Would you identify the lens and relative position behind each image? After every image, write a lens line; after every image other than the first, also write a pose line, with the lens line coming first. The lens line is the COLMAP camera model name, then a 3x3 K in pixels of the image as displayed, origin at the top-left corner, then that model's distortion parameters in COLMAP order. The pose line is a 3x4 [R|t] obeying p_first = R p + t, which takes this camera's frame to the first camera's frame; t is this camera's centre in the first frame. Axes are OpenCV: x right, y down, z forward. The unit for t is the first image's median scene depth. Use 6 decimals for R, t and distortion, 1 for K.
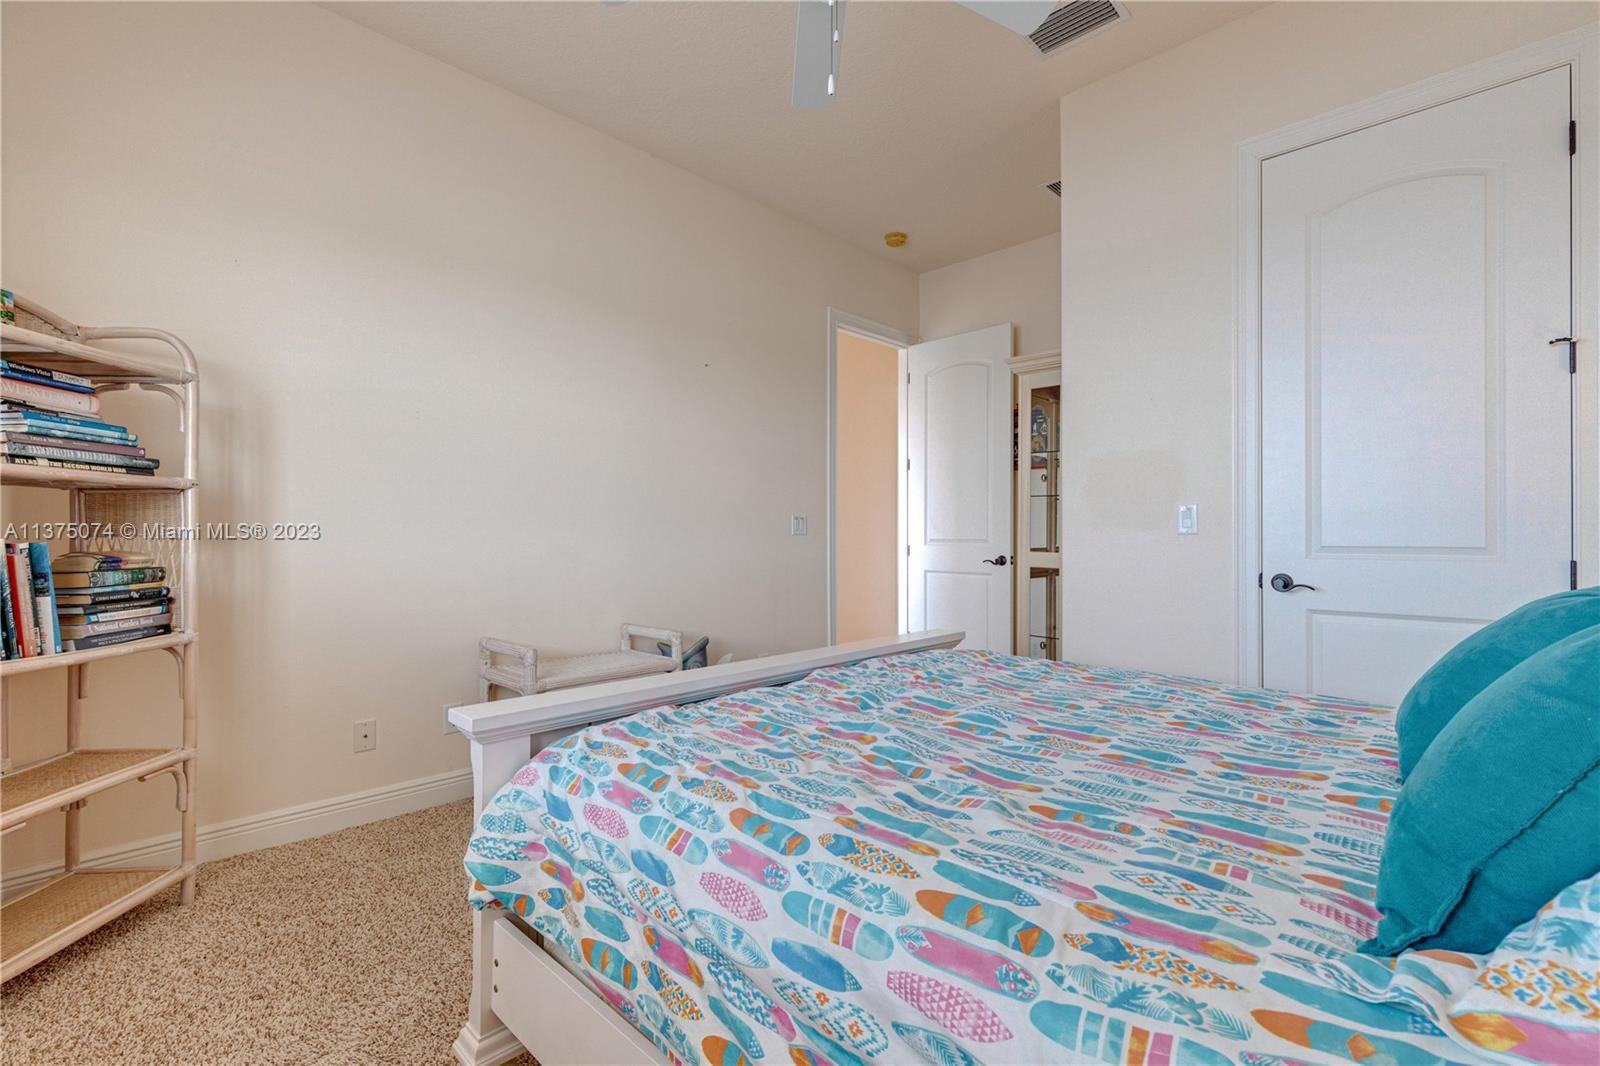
lens RADIAL K [[715.2, 0, 808.9], [0, 715.2, 532.2], [0, 0, 1]] dist [0.005344, -0.000297]
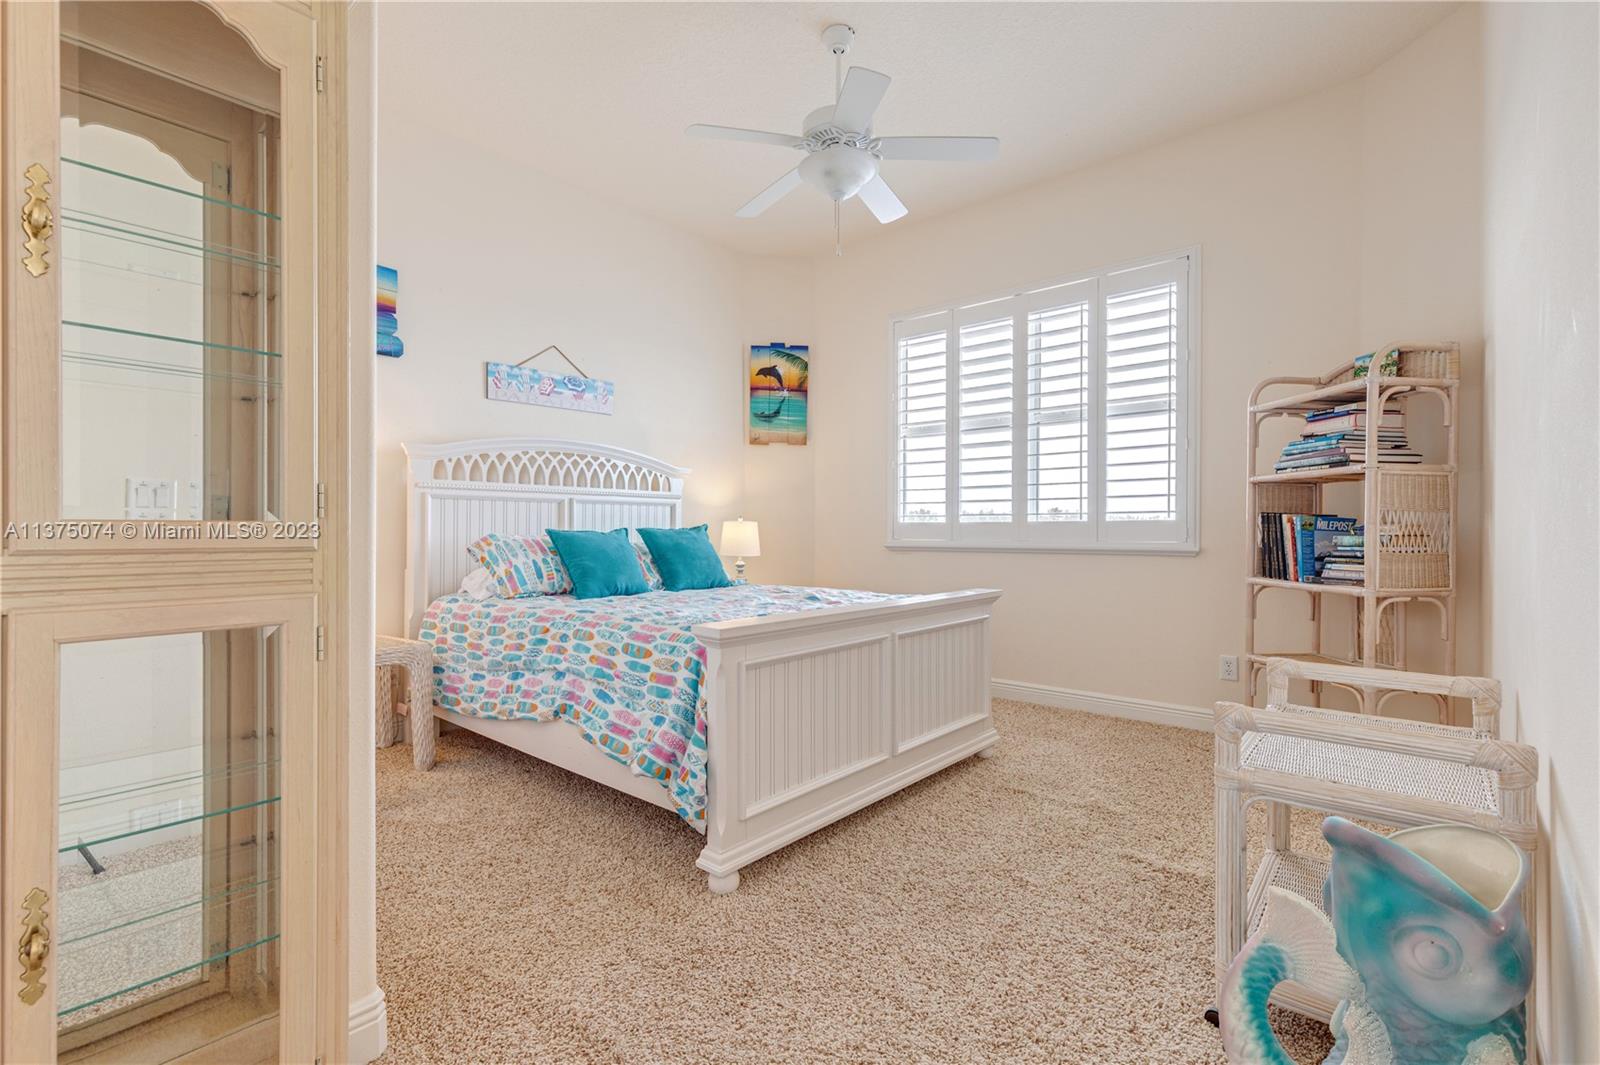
lens RADIAL K [[715.2, 0, 808.9], [0, 715.2, 531.7], [0, 0, 1]] dist [0.005344, -0.000297]
pose [[-0.997950, -0.001715, -0.063980, 0.194899], [-0.001536, 0.999995, -0.002840, 0.054816], [0.063984, -0.002735, -0.997947, 2.478384]]
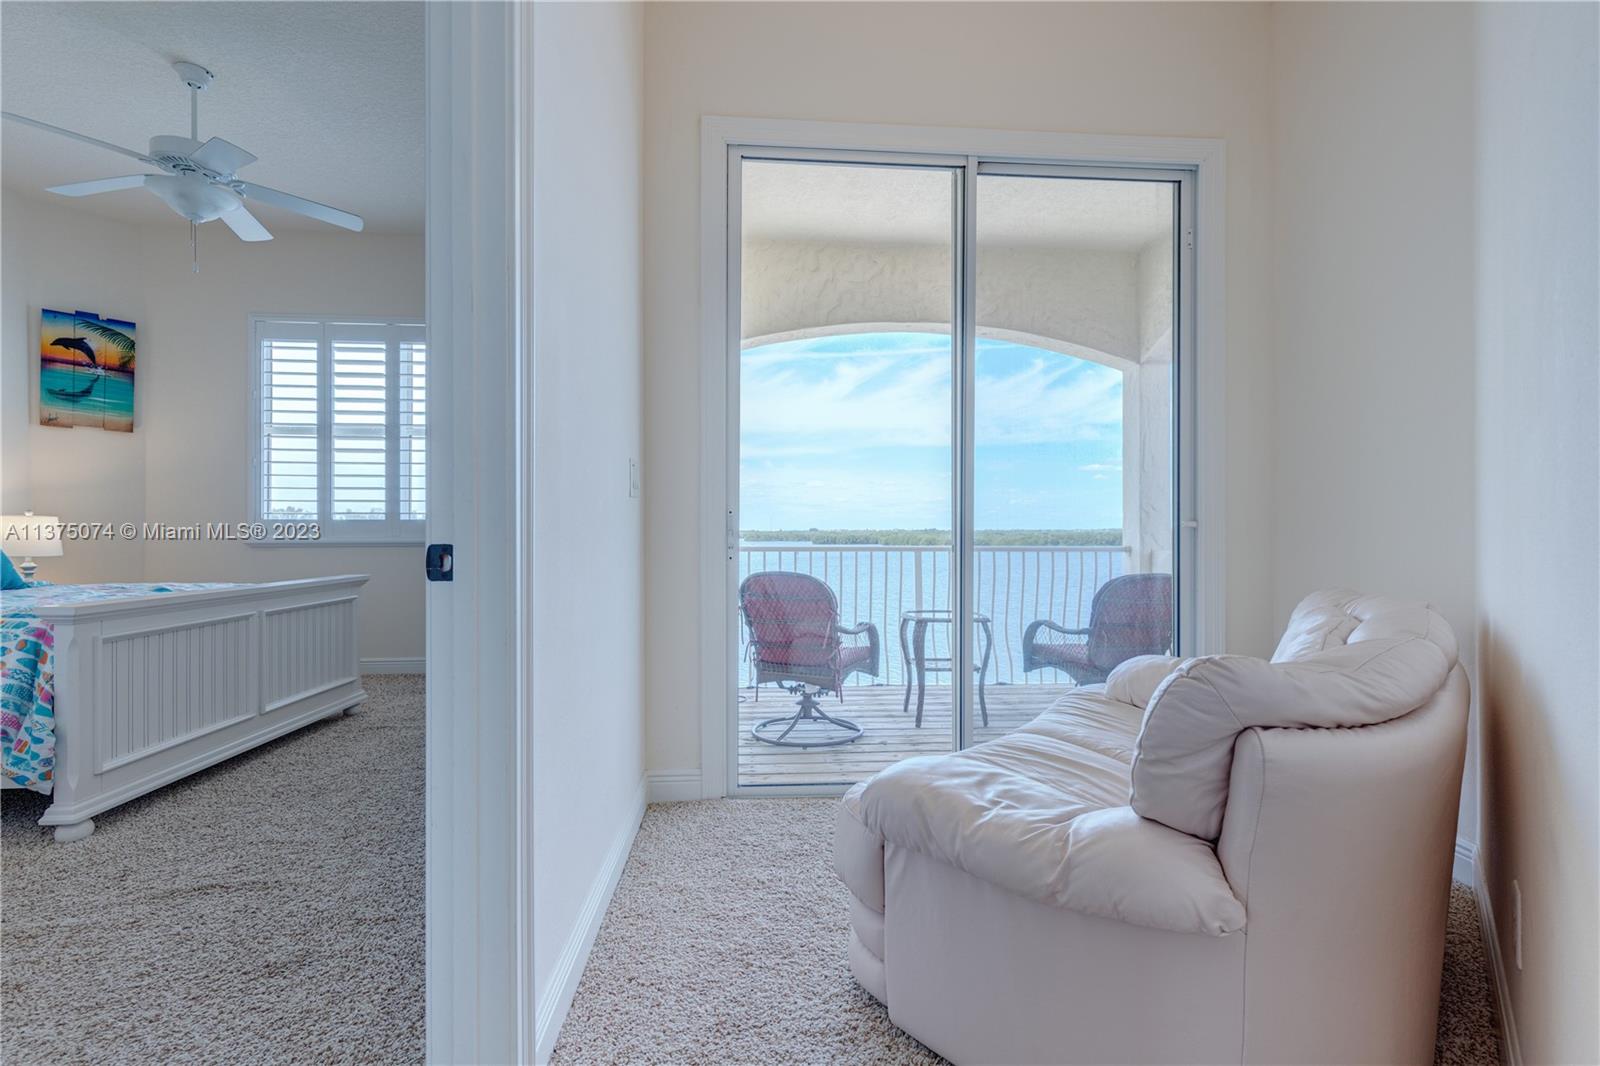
lens RADIAL K [[715.2, 0, 808.9], [0, 715.2, 532.2], [0, 0, 1]] dist [0.005344, -0.000297]
pose [[-0.662967, -0.000372, -0.748649, 0.434202], [0.003517, 0.999987, -0.003612, 0.090687], [0.748641, -0.005027, -0.662957, 3.565273]]
